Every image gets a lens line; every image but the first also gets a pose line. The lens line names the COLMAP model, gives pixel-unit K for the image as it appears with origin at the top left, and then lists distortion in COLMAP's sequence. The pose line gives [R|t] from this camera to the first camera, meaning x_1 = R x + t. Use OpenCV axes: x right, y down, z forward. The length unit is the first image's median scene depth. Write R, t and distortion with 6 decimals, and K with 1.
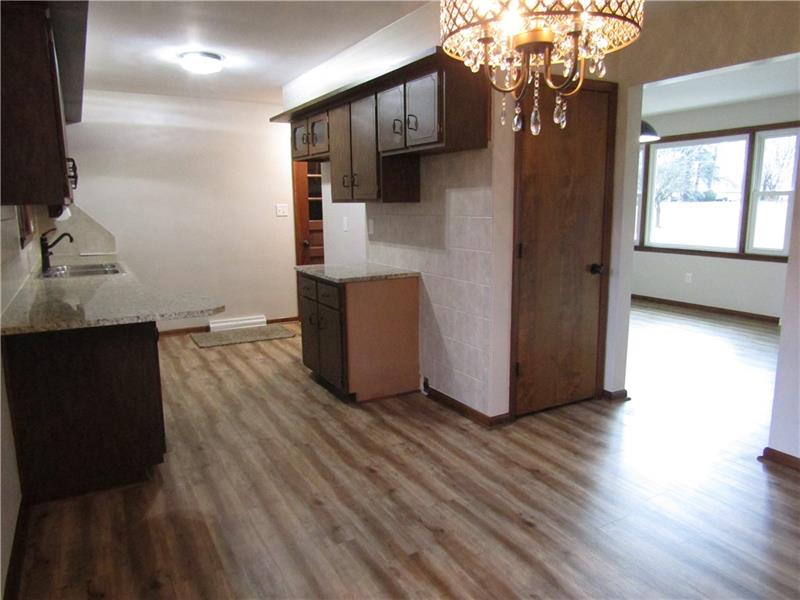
lens RADIAL K [[578.0, 0, 400.0], [0, 578.0, 300.0], [0, 0, 1]] dist [0.005018, -0.001443]
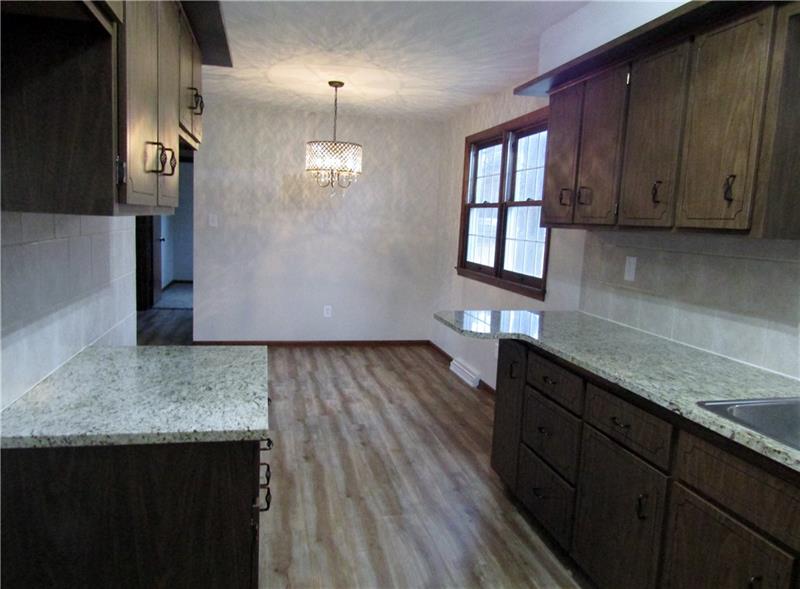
lens RADIAL K [[589.2, 0, 413.5], [0, 589.2, 292.8], [0, 0, 1]] dist [-0.004505, 0.000072]
pose [[-0.966907, -0.067105, 0.246145, -0.548095], [0.005472, 0.959113, 0.282971, -0.356485], [-0.255070, 0.274953, -0.927006, 2.077212]]
